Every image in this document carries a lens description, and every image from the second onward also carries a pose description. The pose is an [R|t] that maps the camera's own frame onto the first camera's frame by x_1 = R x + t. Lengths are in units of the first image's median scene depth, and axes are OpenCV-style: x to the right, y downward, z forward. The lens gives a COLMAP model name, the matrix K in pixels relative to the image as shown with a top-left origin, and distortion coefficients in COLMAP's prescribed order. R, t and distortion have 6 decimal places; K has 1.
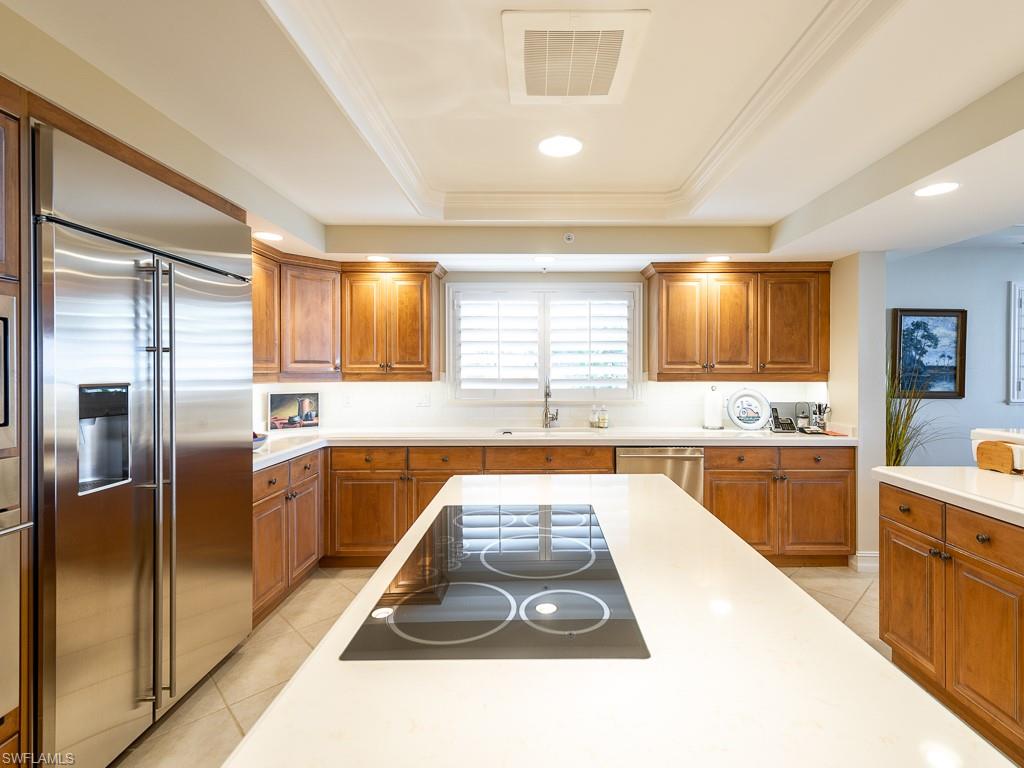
lens RADIAL K [[507.3, 0, 511.6], [0, 507.3, 367.0], [0, 0, 1]] dist [0.004112, 0.000089]
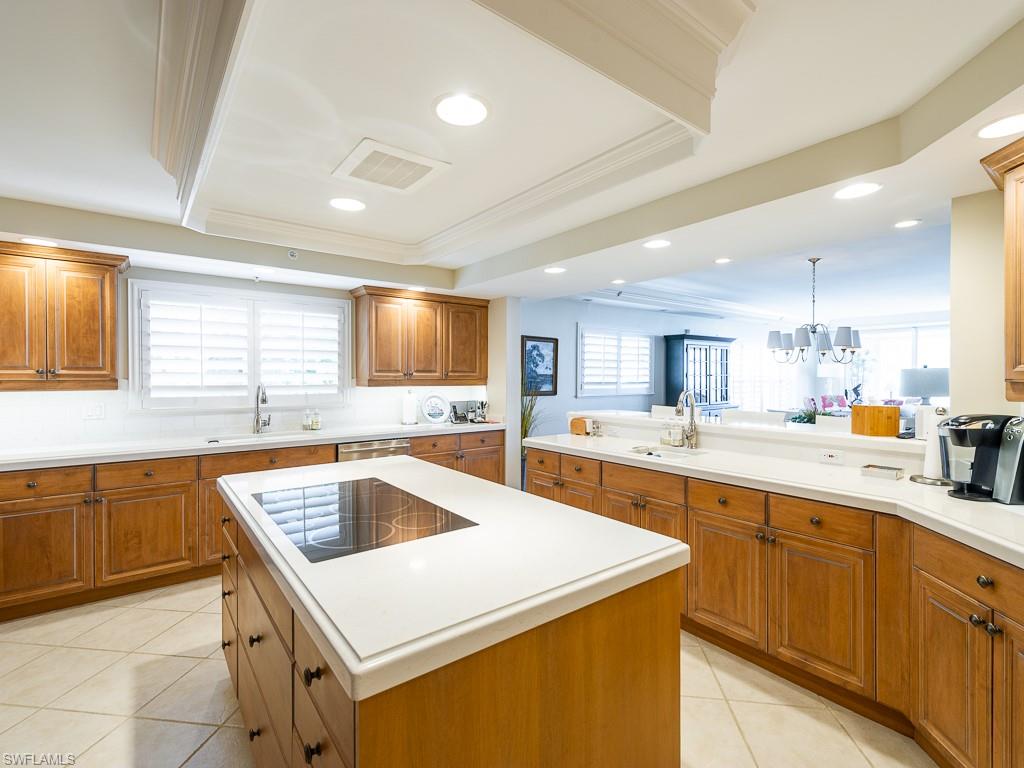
lens RADIAL K [[507.3, 0, 511.6], [0, 507.3, 367.0], [0, 0, 1]] dist [0.004112, 0.000089]
pose [[0.784211, 0.012769, 0.620363, -0.186300], [-0.004584, 0.999880, -0.014785, -0.001285], [-0.620478, 0.008751, 0.784175, -0.134755]]
